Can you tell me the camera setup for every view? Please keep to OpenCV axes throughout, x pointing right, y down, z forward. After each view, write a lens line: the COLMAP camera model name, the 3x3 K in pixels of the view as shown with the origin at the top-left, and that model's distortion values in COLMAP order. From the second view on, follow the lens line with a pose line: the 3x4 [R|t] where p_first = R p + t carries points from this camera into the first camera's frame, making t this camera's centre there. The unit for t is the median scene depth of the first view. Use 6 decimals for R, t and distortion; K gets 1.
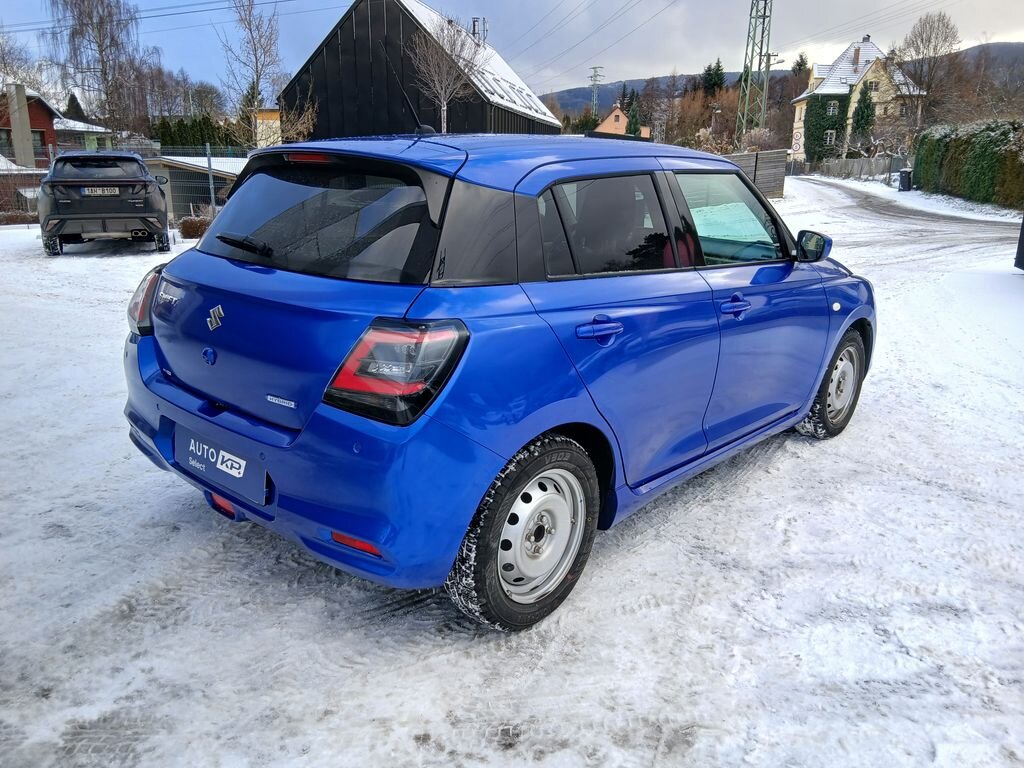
lens RADIAL K [[773.4, 0, 514.6], [0, 773.4, 384.9], [0, 0, 1]] dist [0.050422, -0.083223]
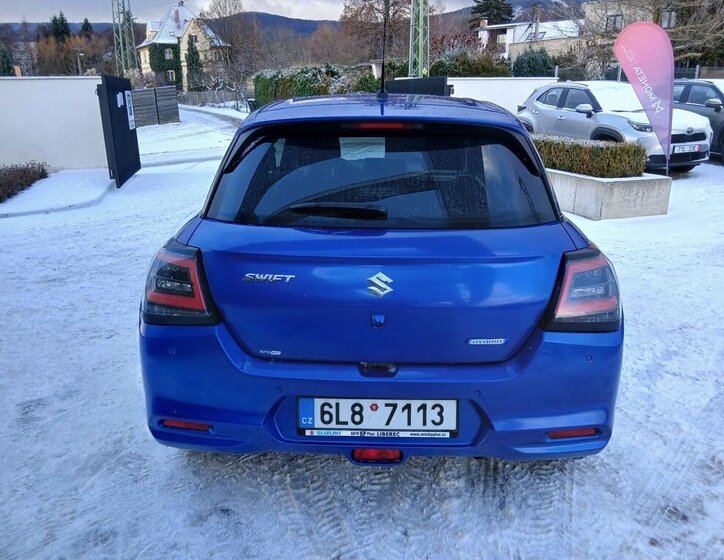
lens RADIAL K [[570.9, 0, 363.7], [0, 570.9, 276.1], [0, 0, 1]] dist [0.047761, -0.086671]
pose [[0.763801, -0.209801, 0.610403, -0.076898], [0.191445, 0.976780, 0.096171, -0.015491], [-0.616406, 0.043403, 0.786231, 0.036472]]
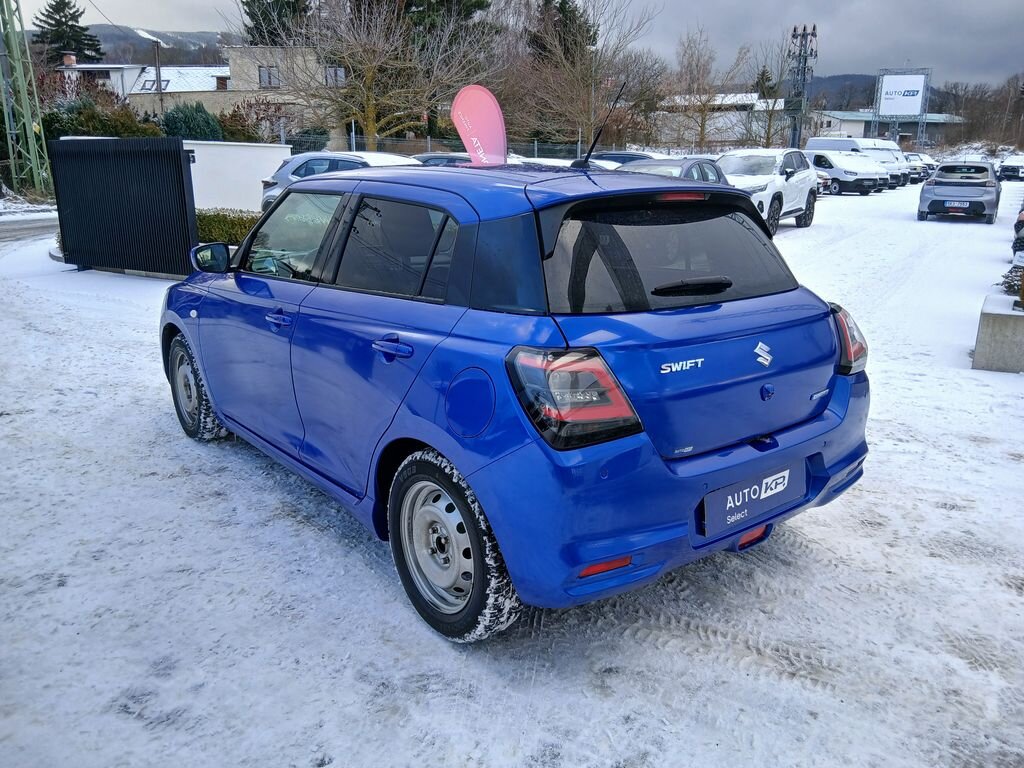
lens RADIAL K [[773.4, 0, 521.9], [0, 773.4, 388.8], [0, 0, 1]] dist [0.050422, -0.083223]
pose [[0.157165, -0.278038, 0.947625, -0.125914], [0.263557, 0.936558, 0.231080, -0.032357], [-0.951755, 0.213435, 0.220473, 0.096566]]
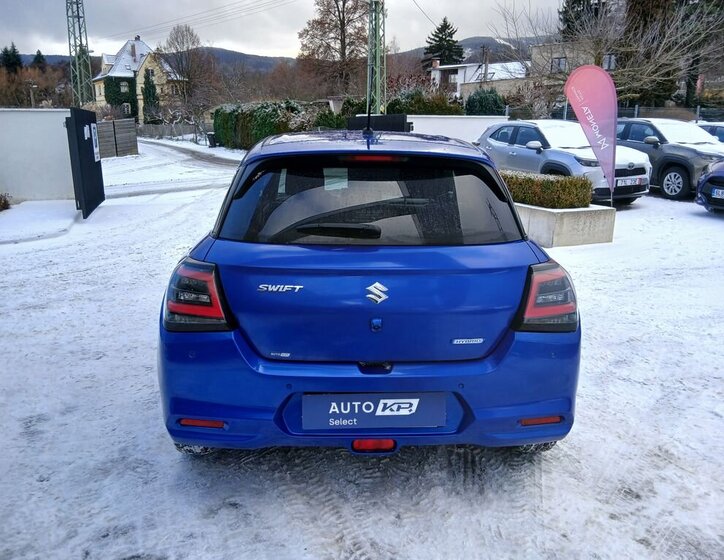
lens RADIAL K [[570.9, 0, 363.5], [0, 570.9, 274.2], [0, 0, 1]] dist [0.047761, -0.086671]
pose [[0.714426, -0.178848, 0.676468, -0.088541], [0.195583, 0.979289, 0.052352, -0.014666], [-0.671821, 0.094905, 0.734609, 0.031665]]
